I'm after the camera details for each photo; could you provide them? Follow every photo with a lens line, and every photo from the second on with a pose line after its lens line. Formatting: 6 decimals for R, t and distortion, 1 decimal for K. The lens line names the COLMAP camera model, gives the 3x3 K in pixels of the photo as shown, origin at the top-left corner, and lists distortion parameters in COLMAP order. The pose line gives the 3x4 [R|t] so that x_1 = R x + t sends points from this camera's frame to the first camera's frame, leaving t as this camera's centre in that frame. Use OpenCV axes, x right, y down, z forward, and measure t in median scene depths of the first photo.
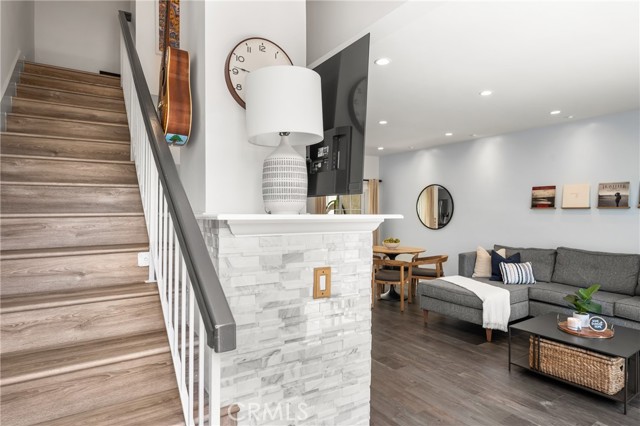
lens RADIAL K [[397.7, 0, 314.8], [0, 397.7, 206.0], [0, 0, 1]] dist [0.032262, 0.003438]
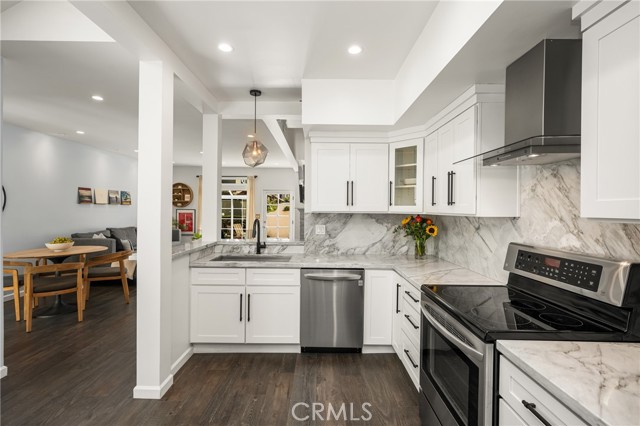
lens RADIAL K [[294.6, 0, 316.2], [0, 294.6, 210.9], [0, 0, 1]] dist [0.008978, -0.002150]
pose [[-0.838199, 0.000037, 0.545364, -0.685049], [-0.001753, 0.999995, -0.002763, 0.034957], [-0.545361, -0.003272, -0.838195, 1.484978]]
